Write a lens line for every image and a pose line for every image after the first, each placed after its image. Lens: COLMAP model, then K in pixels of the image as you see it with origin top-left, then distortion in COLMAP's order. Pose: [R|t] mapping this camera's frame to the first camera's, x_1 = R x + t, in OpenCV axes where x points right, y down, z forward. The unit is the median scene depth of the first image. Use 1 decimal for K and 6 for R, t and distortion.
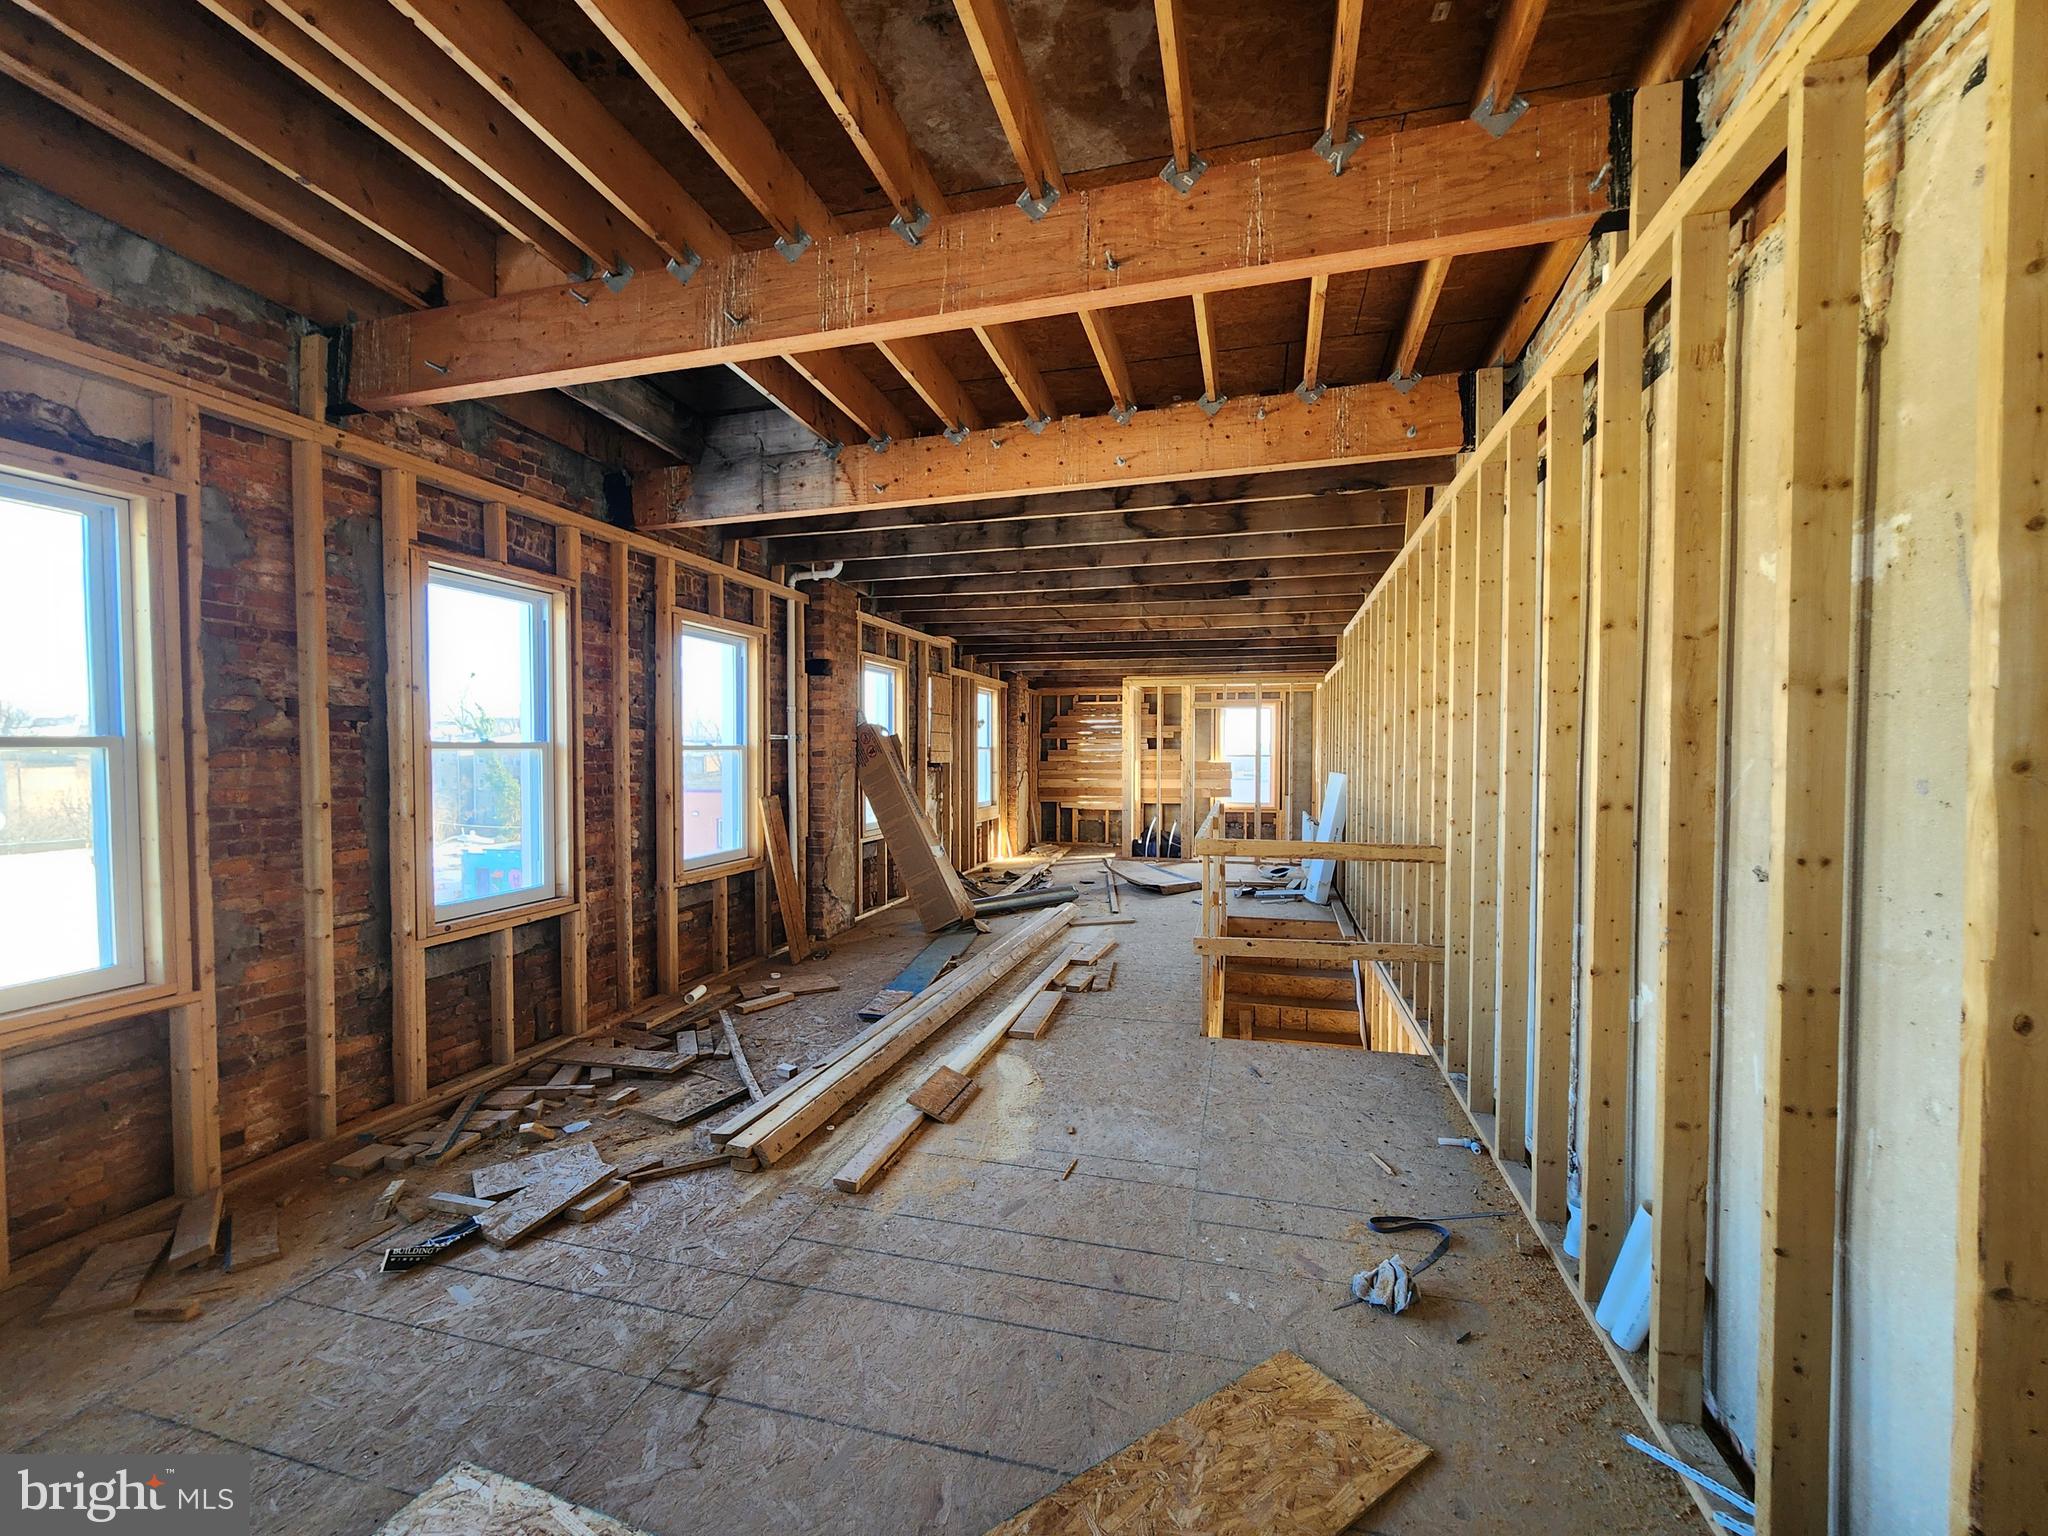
lens RADIAL K [[837.3, 0, 1028.7], [0, 837.3, 770.5], [0, 0, 1]] dist [-0.007448, 0.003121]
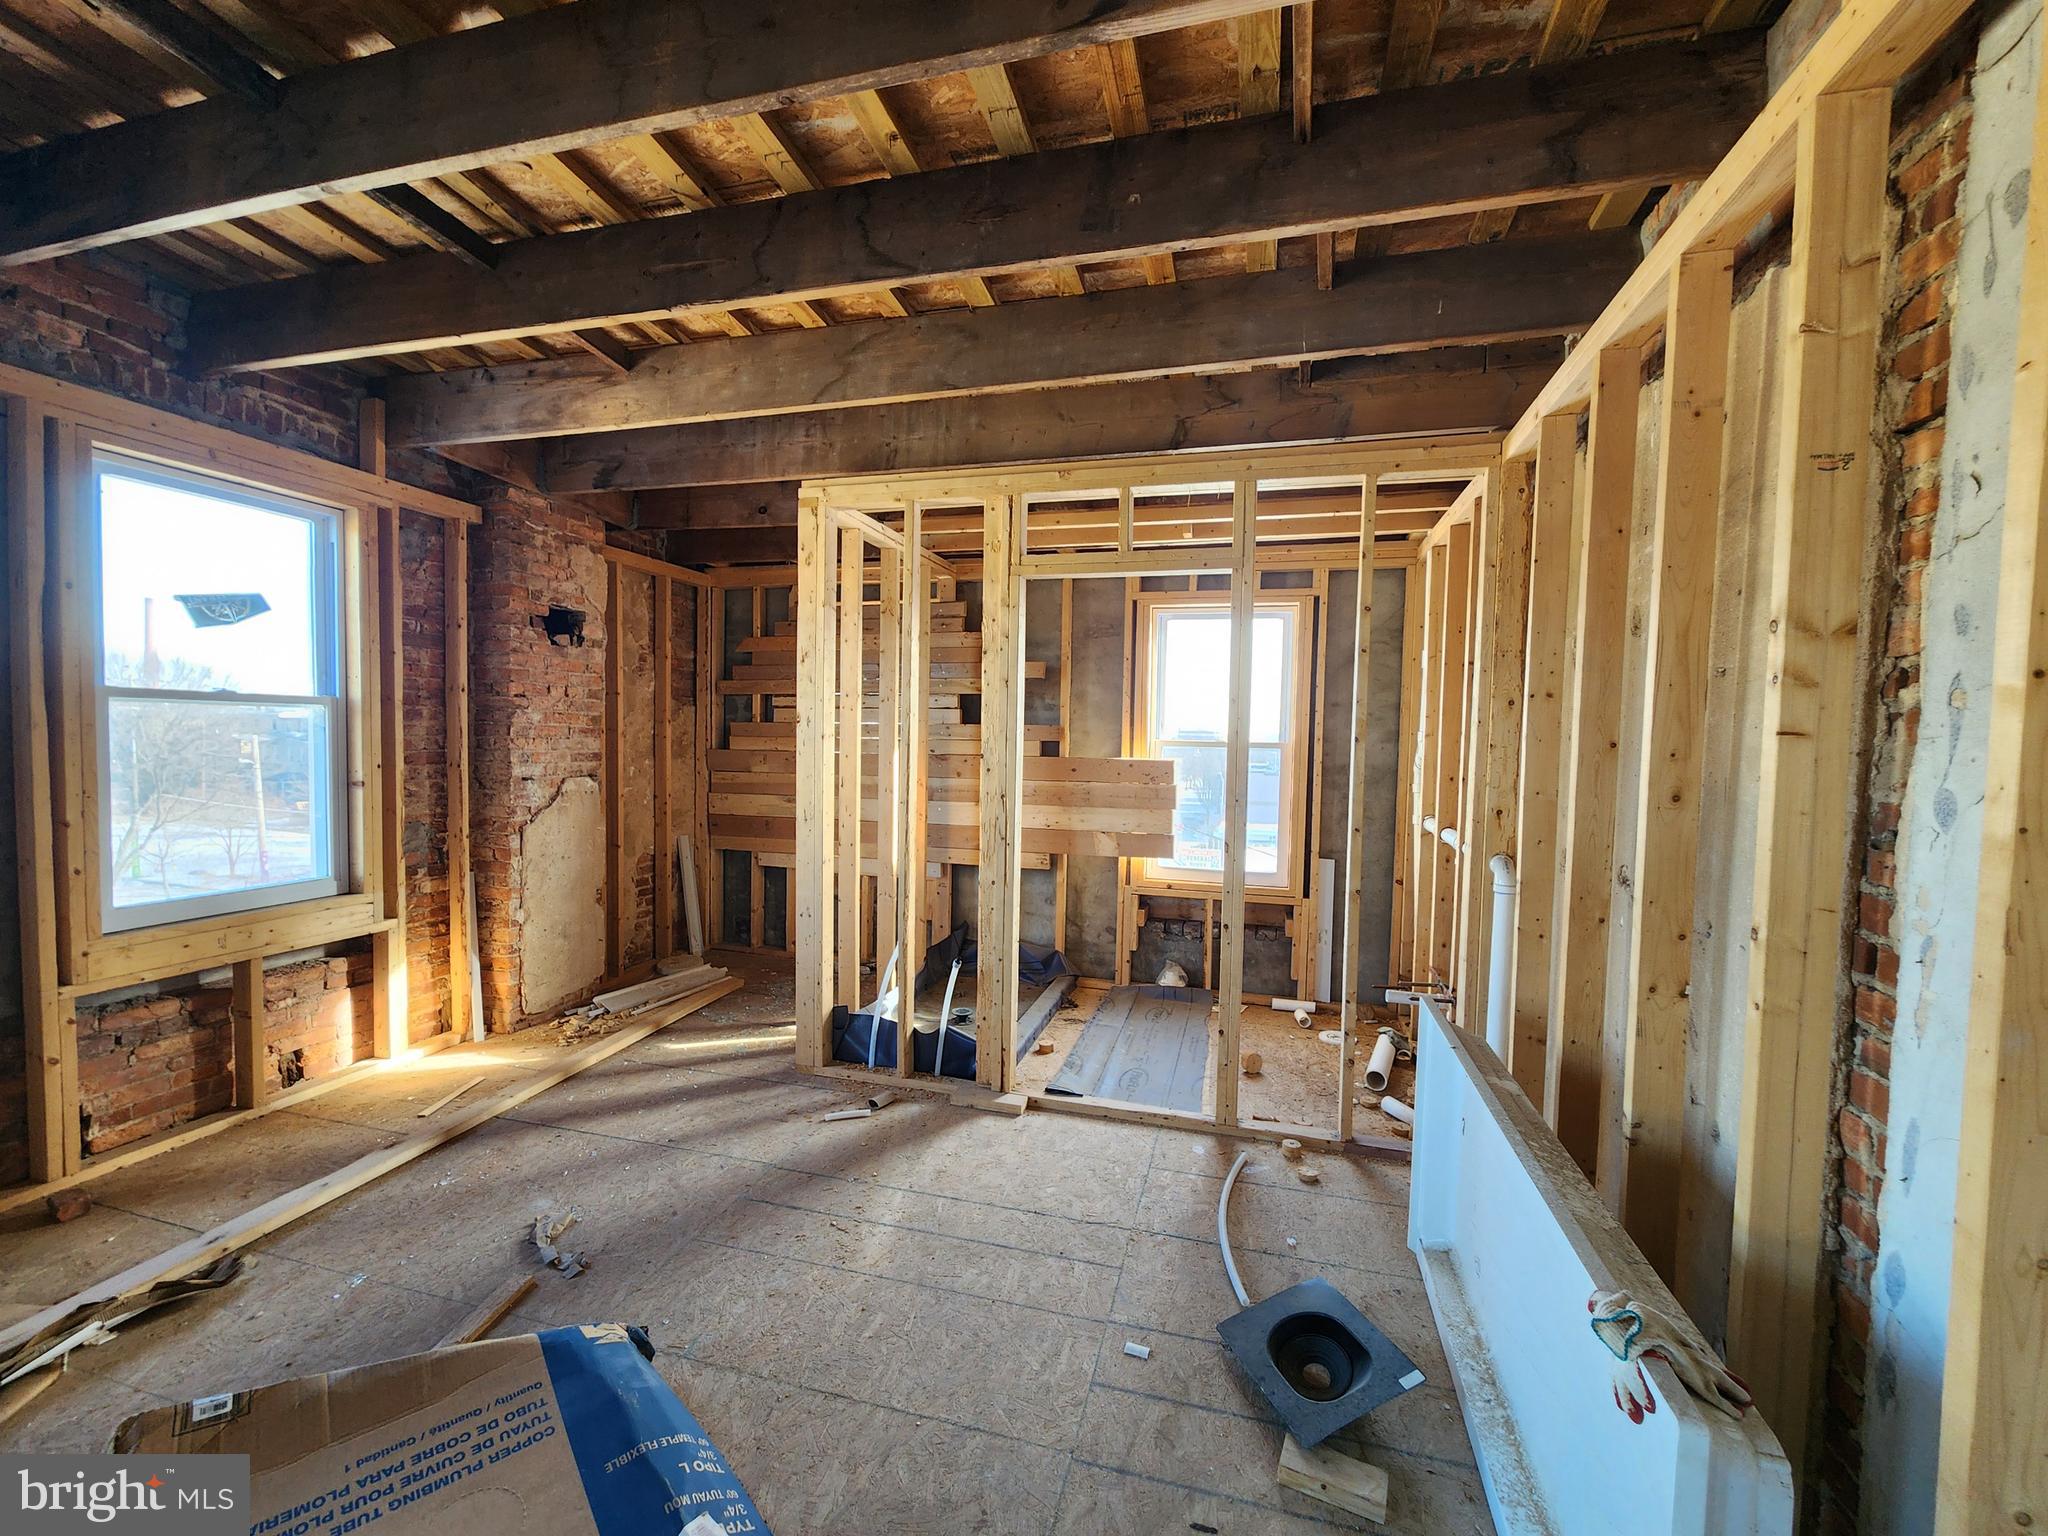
lens RADIAL K [[837.3, 0, 1027.5], [0, 837.3, 773.9], [0, 0, 1]] dist [-0.007448, 0.003121]
pose [[0.999656, 0.023641, -0.011381, 0.251954], [-0.023584, 0.999709, 0.005102, -0.007334], [0.011498, -0.004832, 0.999922, 0.871526]]
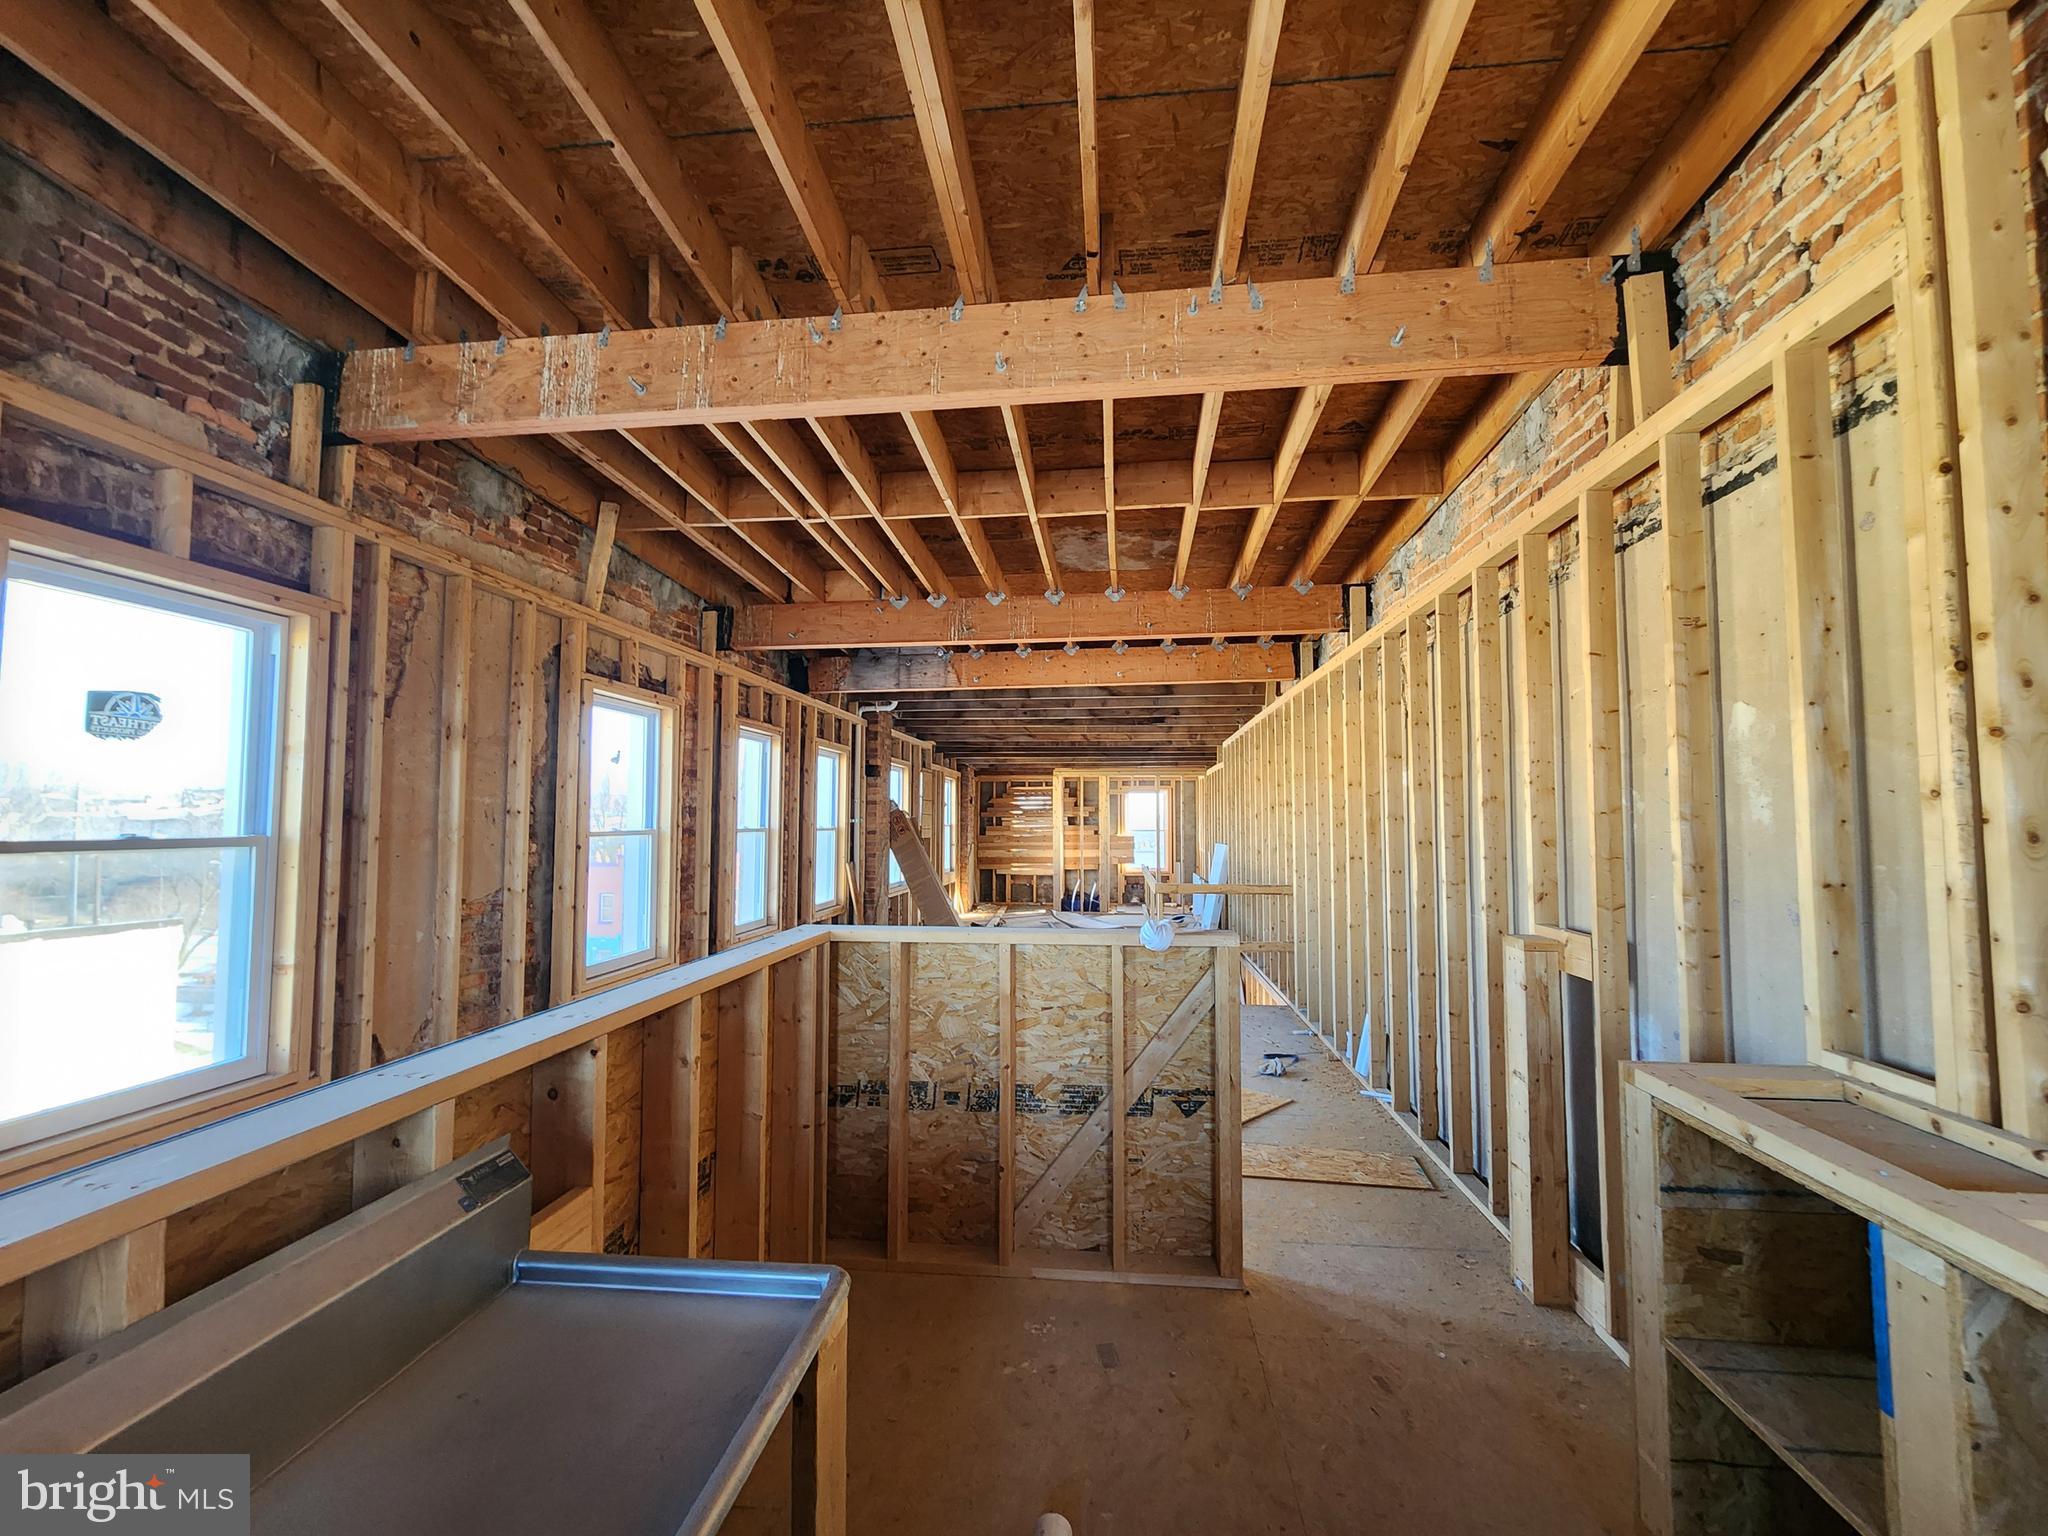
lens RADIAL K [[837.3, 0, 1022.3], [0, 837.3, 778.1], [0, 0, 1]] dist [-0.007448, 0.003121]
pose [[0.989202, 0.006954, 0.146396, -0.150445], [0.004261, 0.997087, -0.076157, -0.001888], [-0.146499, 0.075958, 0.986290, -0.310820]]
